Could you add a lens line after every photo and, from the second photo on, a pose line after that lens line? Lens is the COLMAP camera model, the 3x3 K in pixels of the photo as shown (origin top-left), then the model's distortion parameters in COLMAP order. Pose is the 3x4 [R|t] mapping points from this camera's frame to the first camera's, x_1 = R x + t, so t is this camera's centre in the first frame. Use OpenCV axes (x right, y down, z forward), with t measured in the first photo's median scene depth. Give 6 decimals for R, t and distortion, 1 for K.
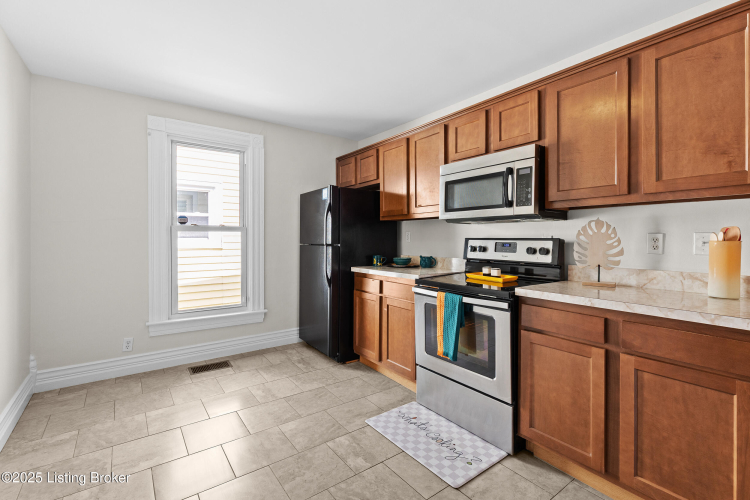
lens RADIAL K [[340.2, 0, 376.2], [0, 340.2, 244.1], [0, 0, 1]] dist [0.004342, -0.000354]
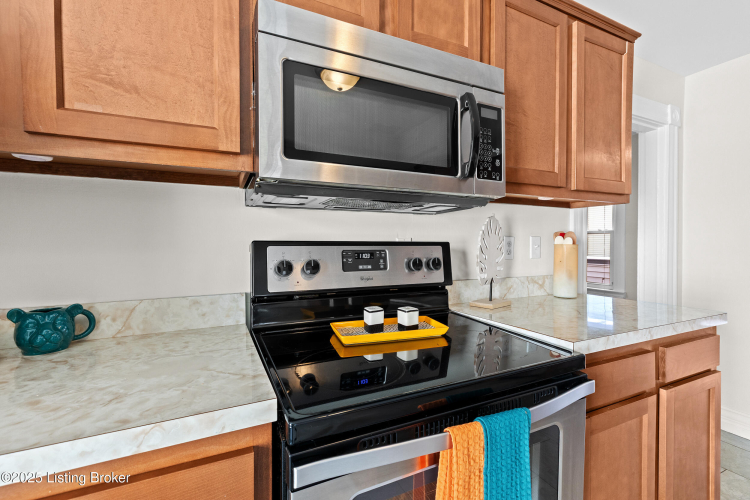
lens RADIAL K [[340.2, 0, 378.6], [0, 340.2, 248.1], [0, 0, 1]] dist [0.004342, -0.000354]
pose [[0.170385, -0.019450, 0.985186, -0.093511], [0.014014, 0.999752, 0.017314, -0.016483], [-0.985278, 0.010856, 0.170616, 0.926405]]
